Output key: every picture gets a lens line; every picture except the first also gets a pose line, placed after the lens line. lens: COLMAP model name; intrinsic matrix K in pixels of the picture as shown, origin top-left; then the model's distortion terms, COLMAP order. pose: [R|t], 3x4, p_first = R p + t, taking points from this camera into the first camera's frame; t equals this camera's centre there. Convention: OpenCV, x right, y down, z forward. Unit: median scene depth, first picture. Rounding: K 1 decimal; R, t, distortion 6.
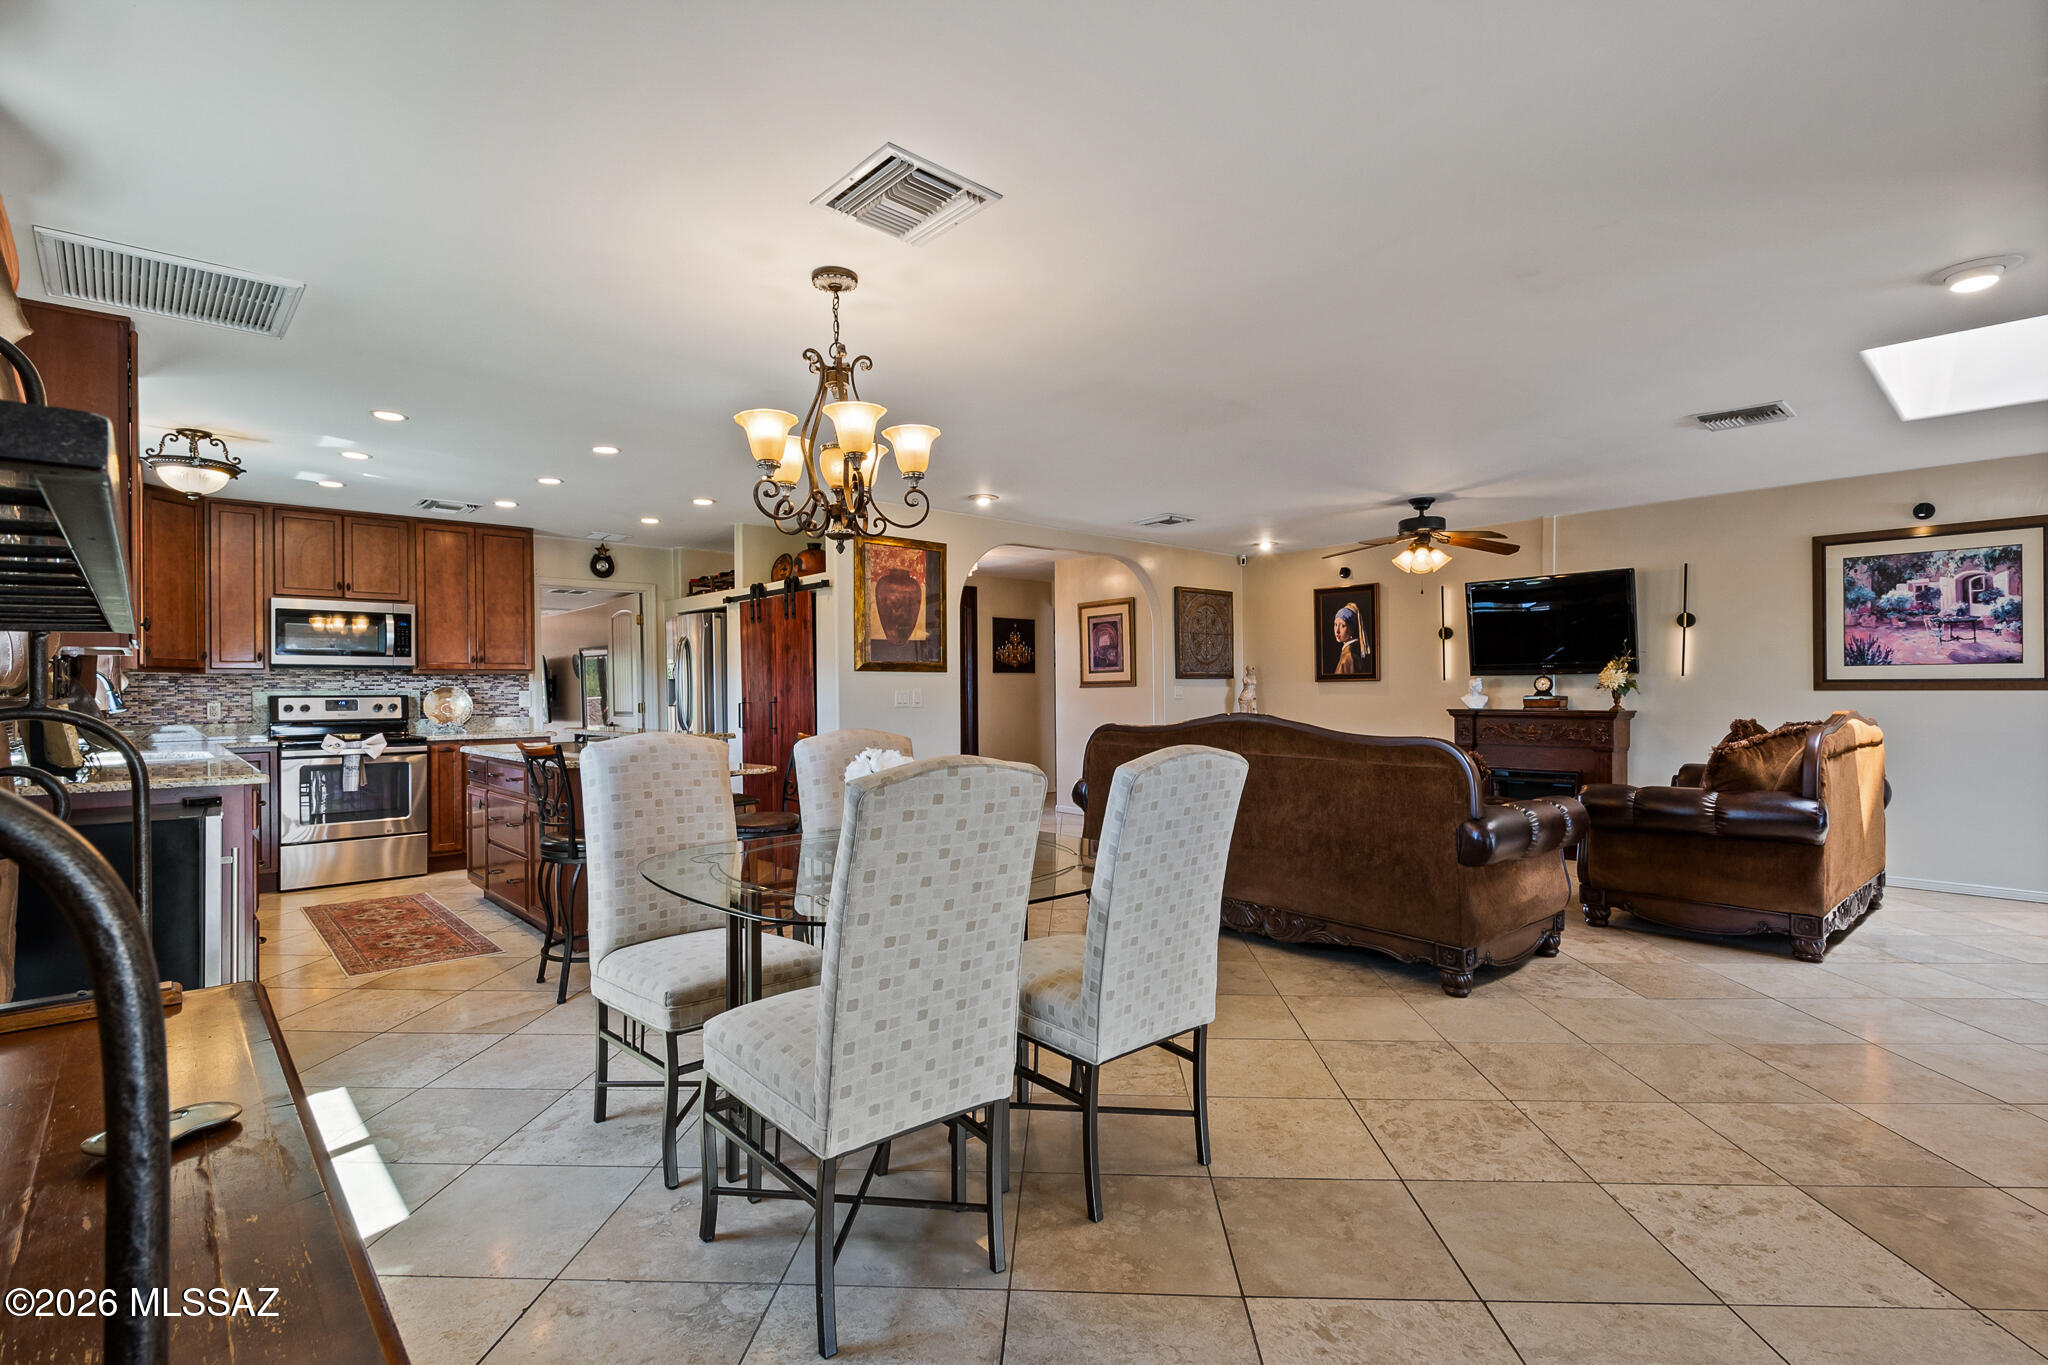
lens RADIAL K [[954.5, 0, 1031.0], [0, 954.5, 686.6], [0, 0, 1]] dist [0.005308, -0.002356]
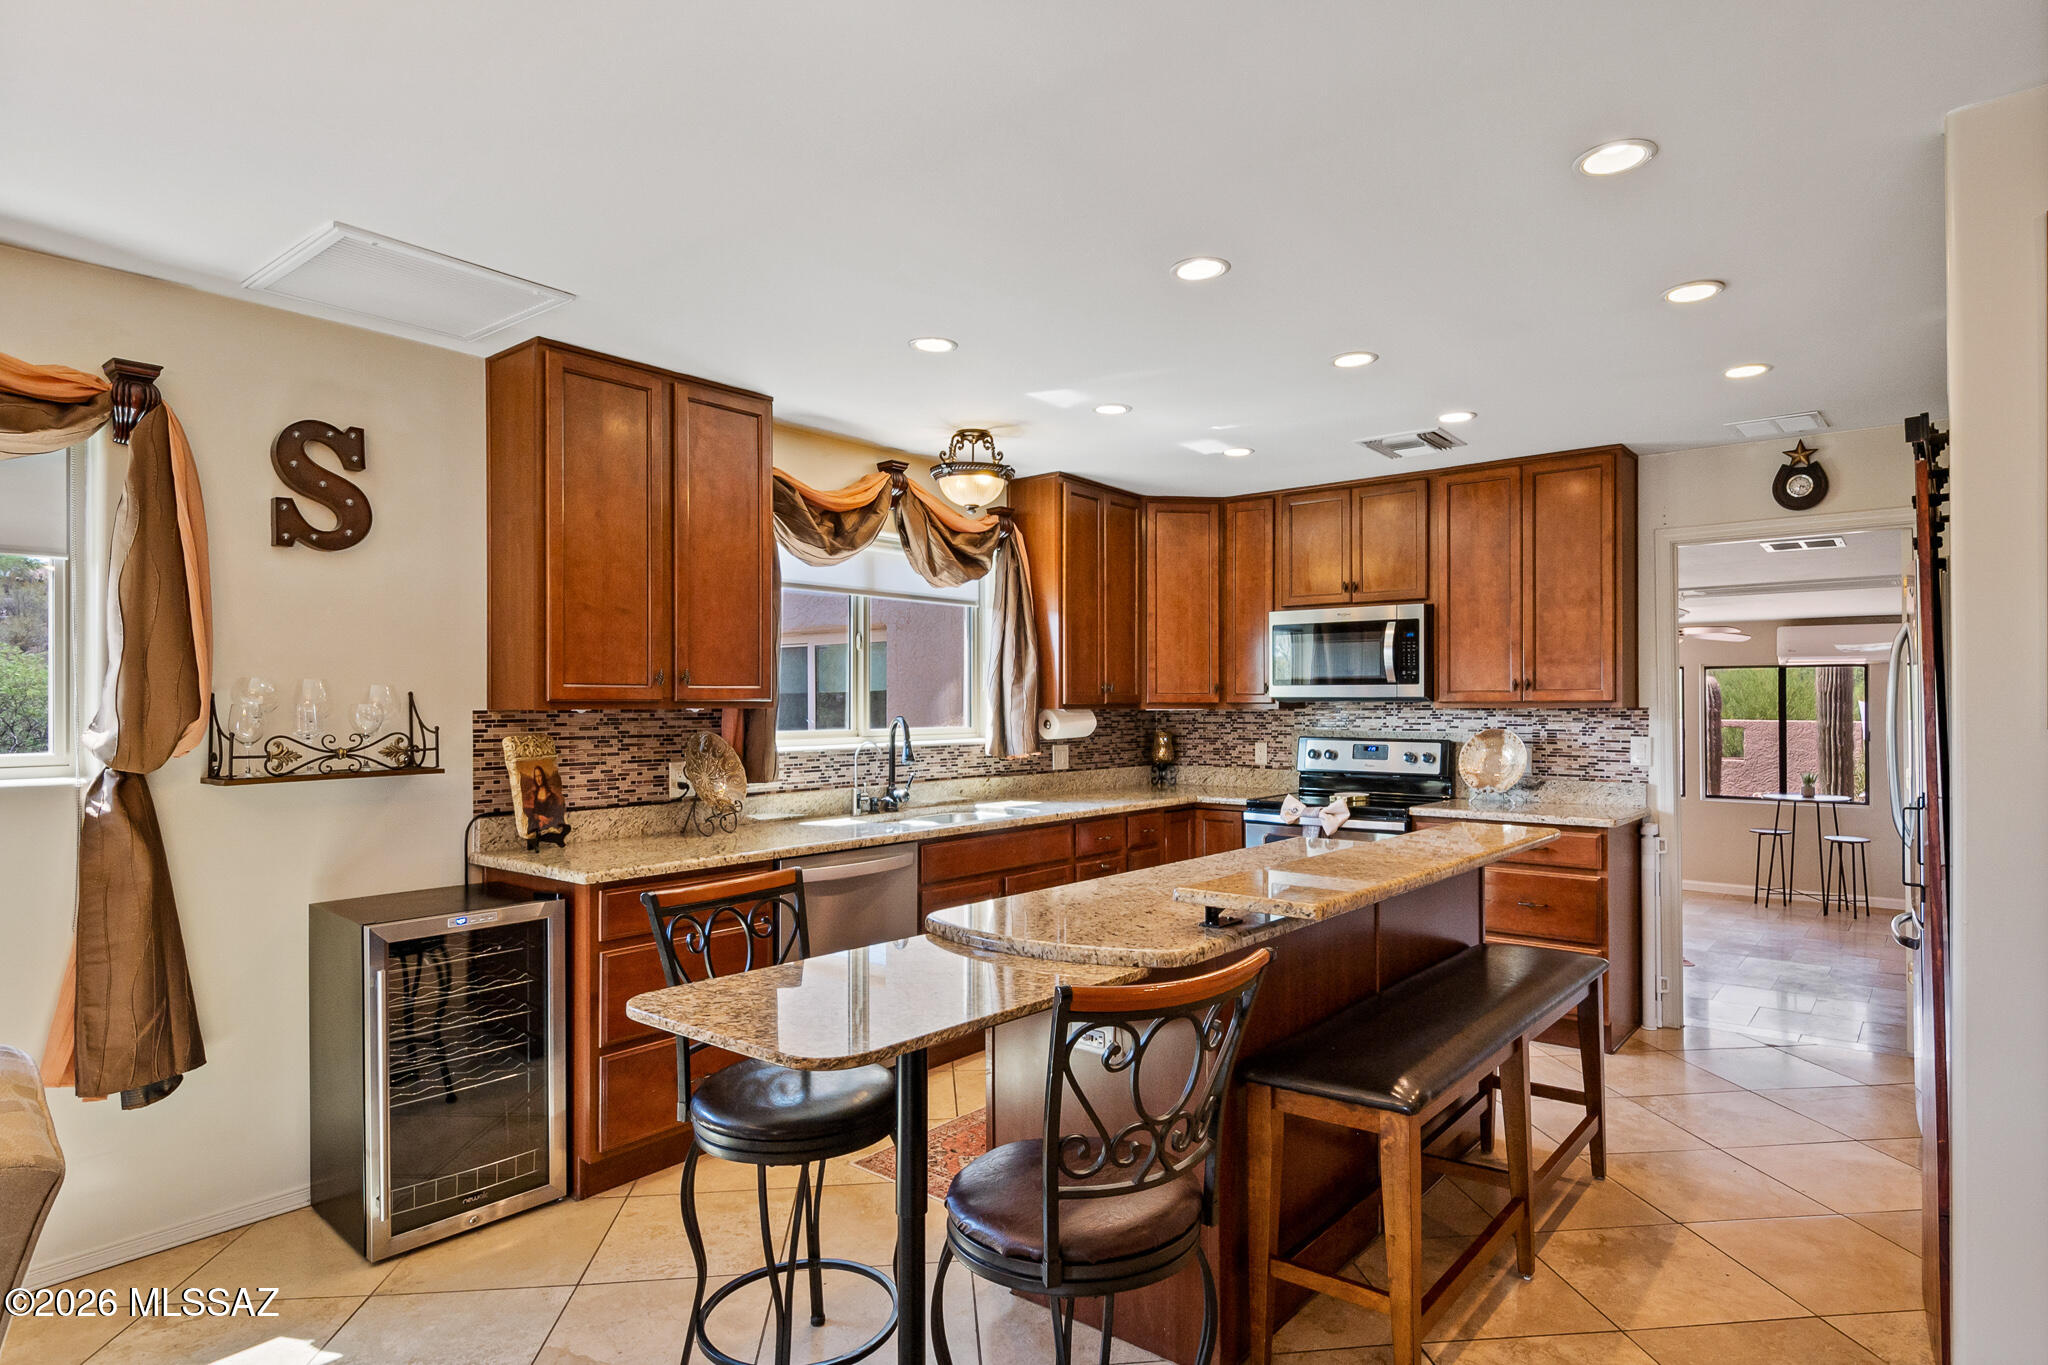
lens RADIAL K [[1144.1, 0, 1065.7], [0, 1144.1, 699.7], [0, 0, 1]] dist [0.015540, -0.000293]
pose [[0.155436, 0.005890, -0.987828, 0.095102], [0.004592, 0.999967, 0.006685, -0.027245], [0.987835, -0.005575, 0.155404, 0.658232]]
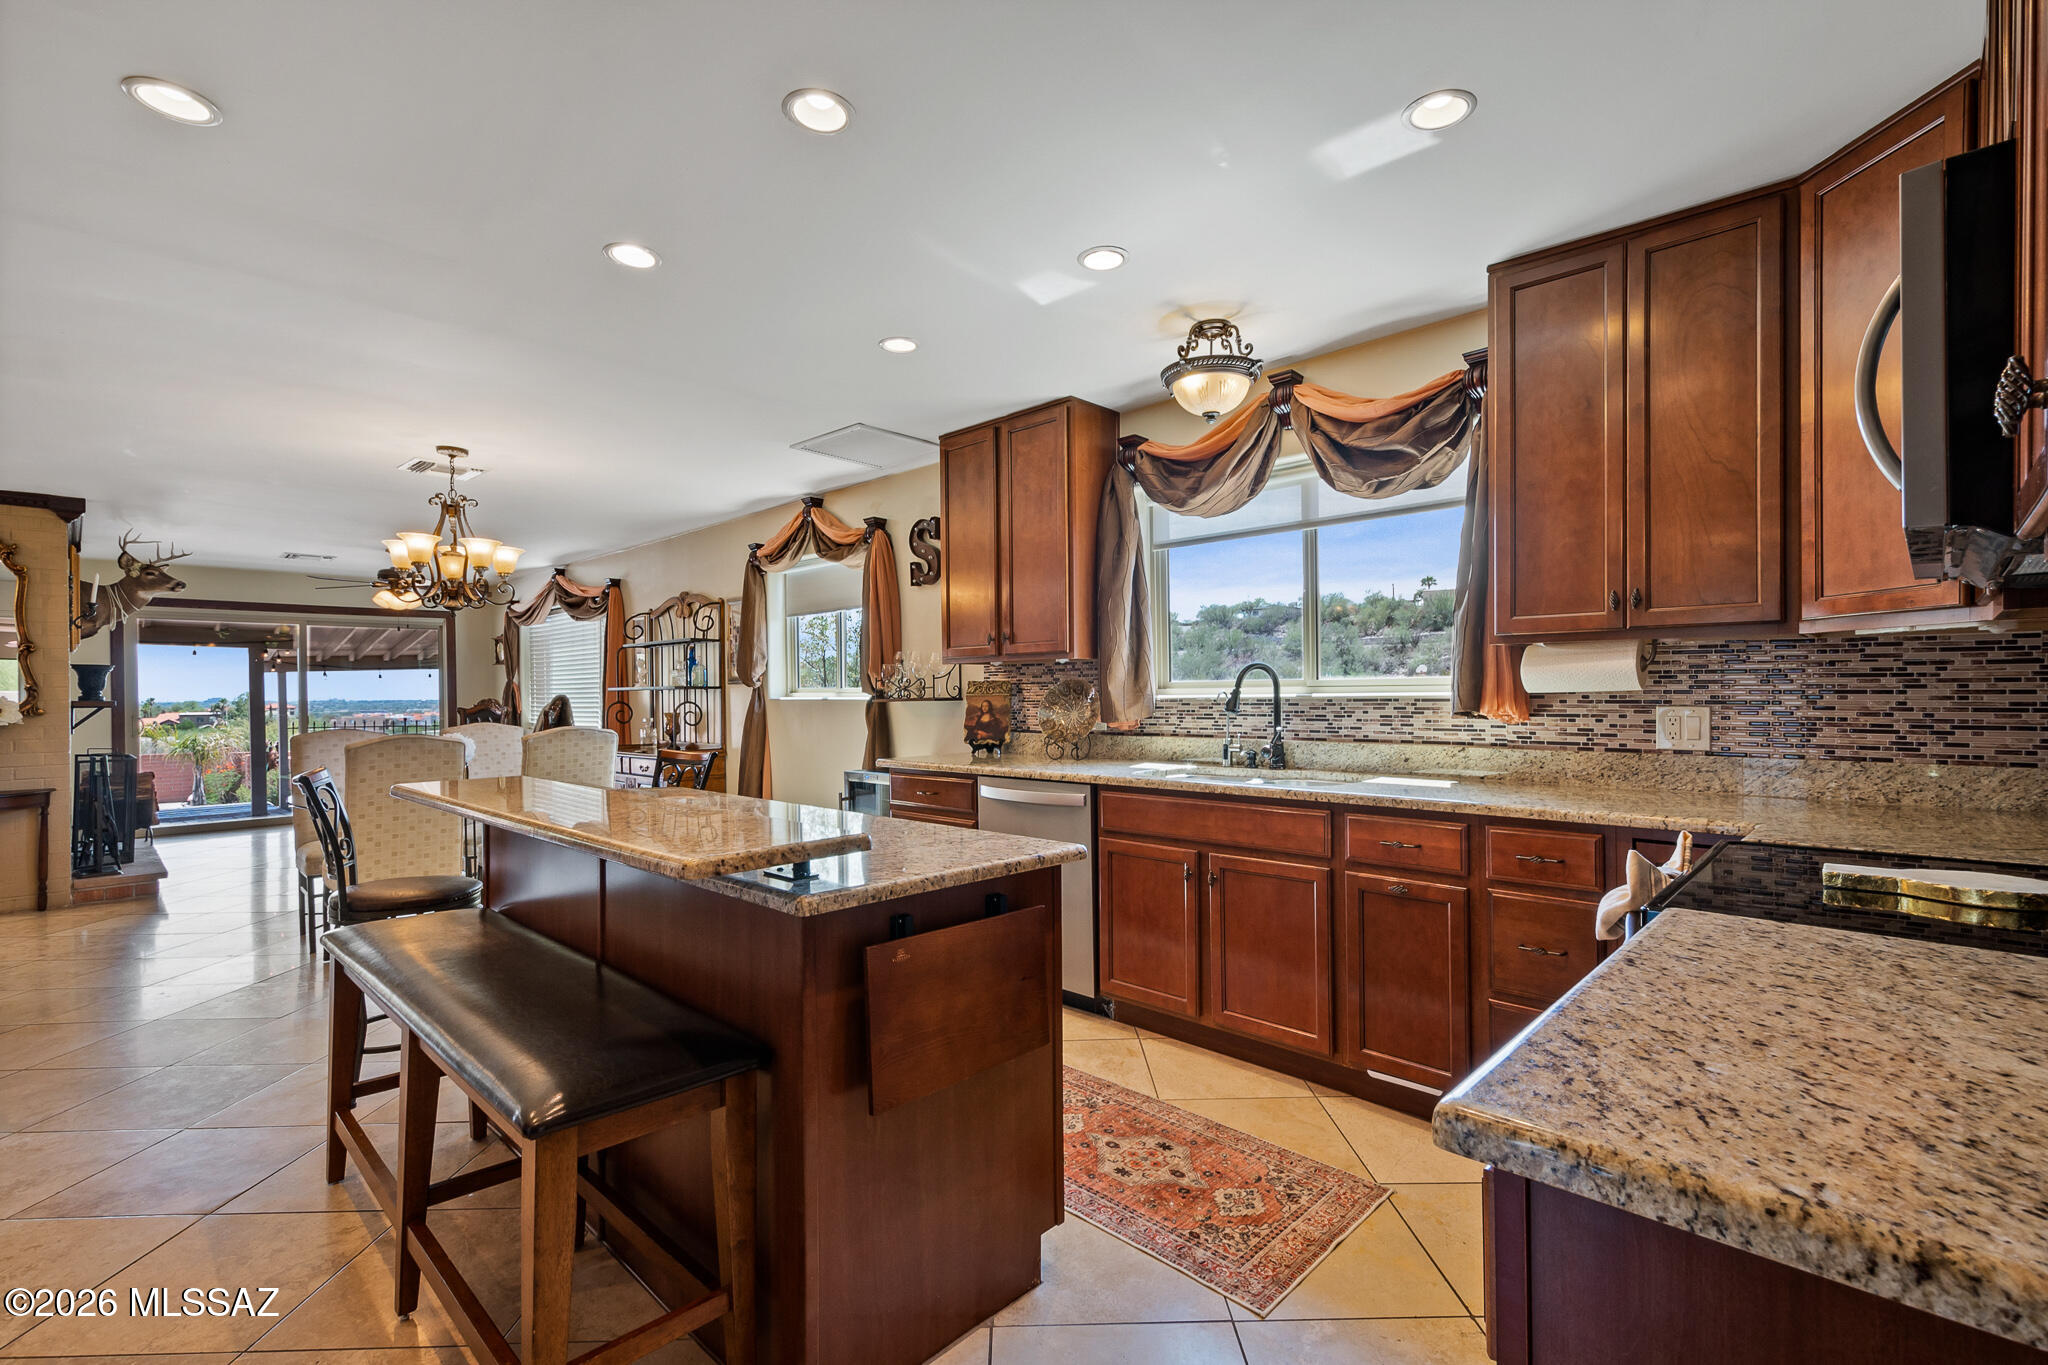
lens RADIAL K [[918.8, 0, 1043.6], [0, 918.8, 693.6], [0, 0, 1]] dist [0.013409, -0.002163]
pose [[-0.997675, 0.018674, -0.065538, -0.491252], [0.018789, 0.999823, -0.001131, 0.004109], [0.065505, -0.002360, -0.997849, 1.195109]]
